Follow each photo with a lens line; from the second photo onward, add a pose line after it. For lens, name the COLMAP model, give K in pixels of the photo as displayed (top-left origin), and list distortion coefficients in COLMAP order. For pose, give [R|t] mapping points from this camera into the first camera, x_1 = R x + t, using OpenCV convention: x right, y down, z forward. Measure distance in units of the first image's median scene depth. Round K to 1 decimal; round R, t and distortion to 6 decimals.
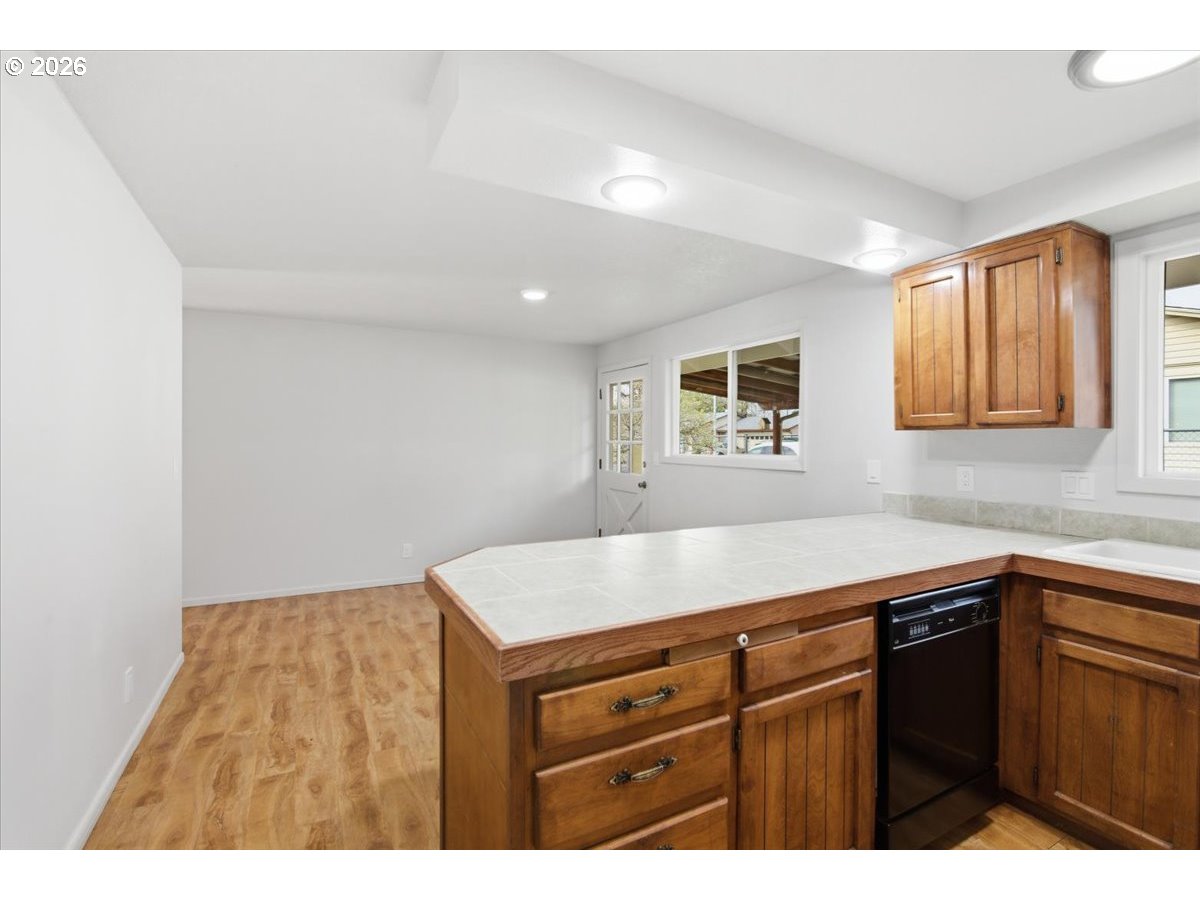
lens RADIAL K [[553.2, 0, 600.0], [0, 553.2, 450.0], [0, 0, 1]] dist [-0.000217, -0.000137]
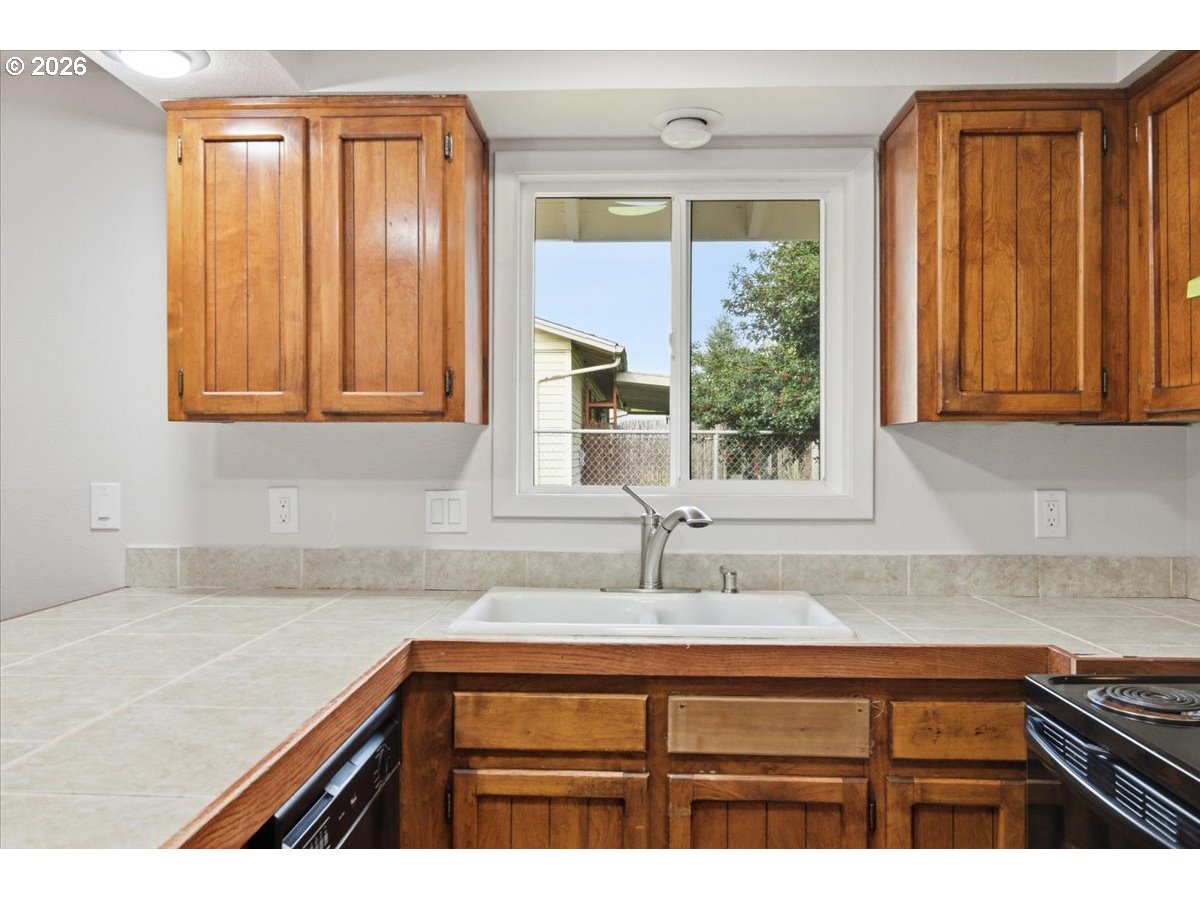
lens RADIAL K [[914.0, 0, 602.2], [0, 914.0, 437.6], [0, 0, 1]] dist [-0.003214, -0.000522]
pose [[0.496209, 0.006868, 0.868176, 0.021825], [0.012541, 0.999808, -0.015077, -0.004689], [-0.868112, 0.018369, 0.496028, 0.315575]]
